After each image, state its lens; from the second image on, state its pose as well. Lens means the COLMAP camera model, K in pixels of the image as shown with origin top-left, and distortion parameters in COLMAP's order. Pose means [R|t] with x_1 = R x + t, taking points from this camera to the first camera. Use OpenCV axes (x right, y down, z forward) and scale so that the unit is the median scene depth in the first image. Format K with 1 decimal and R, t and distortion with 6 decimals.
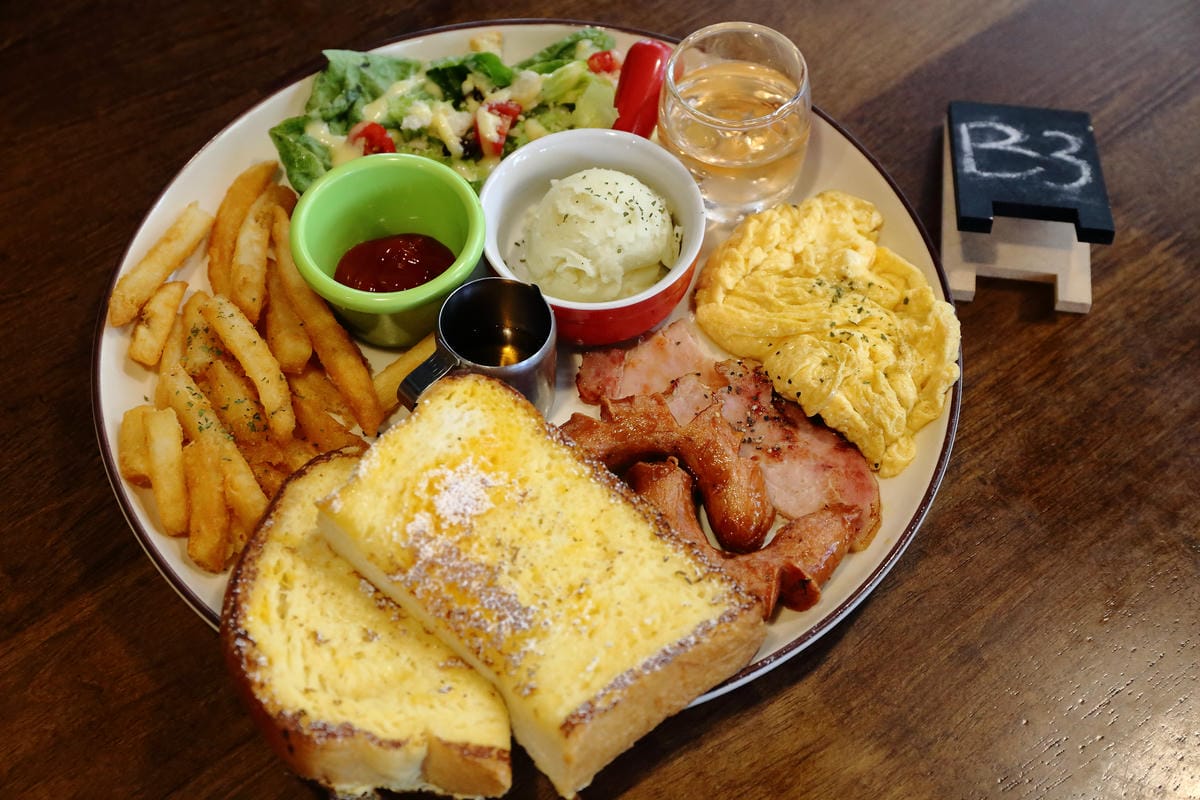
lens RADIAL K [[1740.1, 0, 600.0], [0, 1740.1, 400.0], [0, 0, 1]] dist [0.041137, -0.017007]
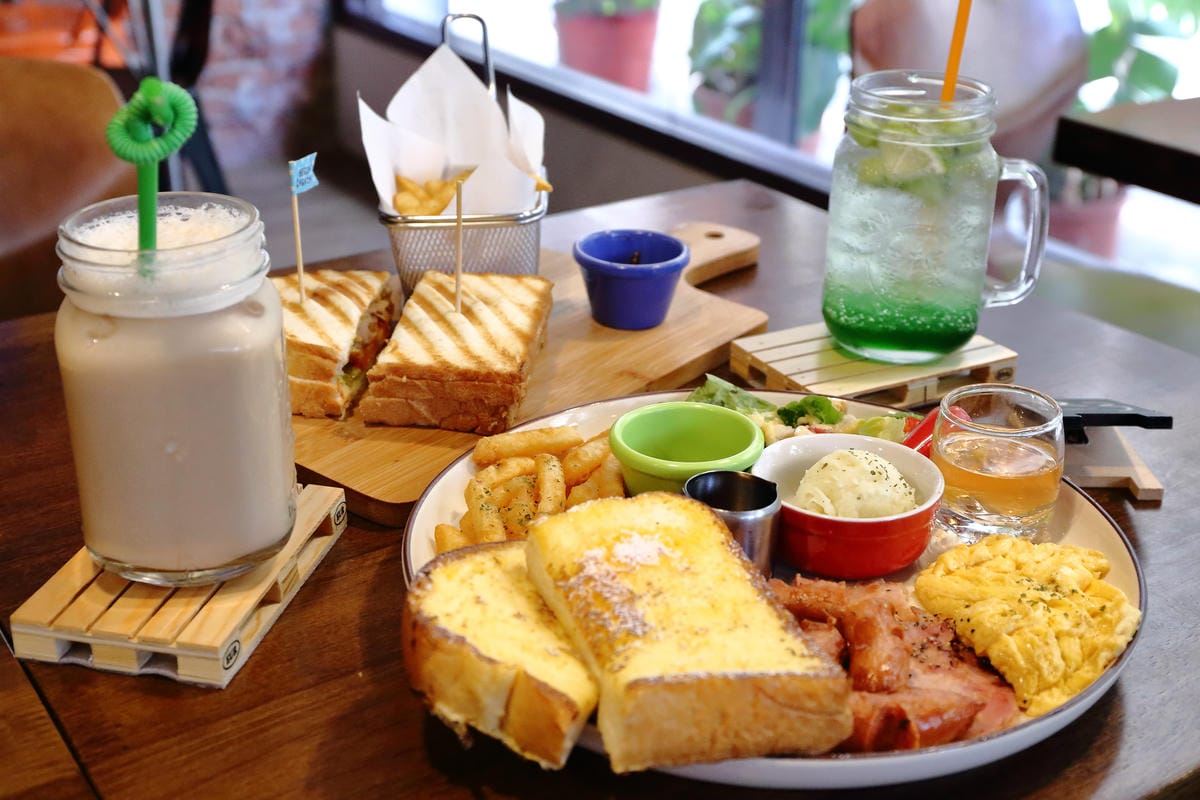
lens RADIAL K [[1504.4, 0, 600.0], [0, 1504.4, 400.0], [0, 0, 1]] dist [0.010868, 0.025287]
pose [[0.890759, 0.186950, -0.414243, 0.287490], [-0.378318, 0.810095, -0.447908, 0.417300], [0.251840, 0.555694, 0.792326, 0.109826]]
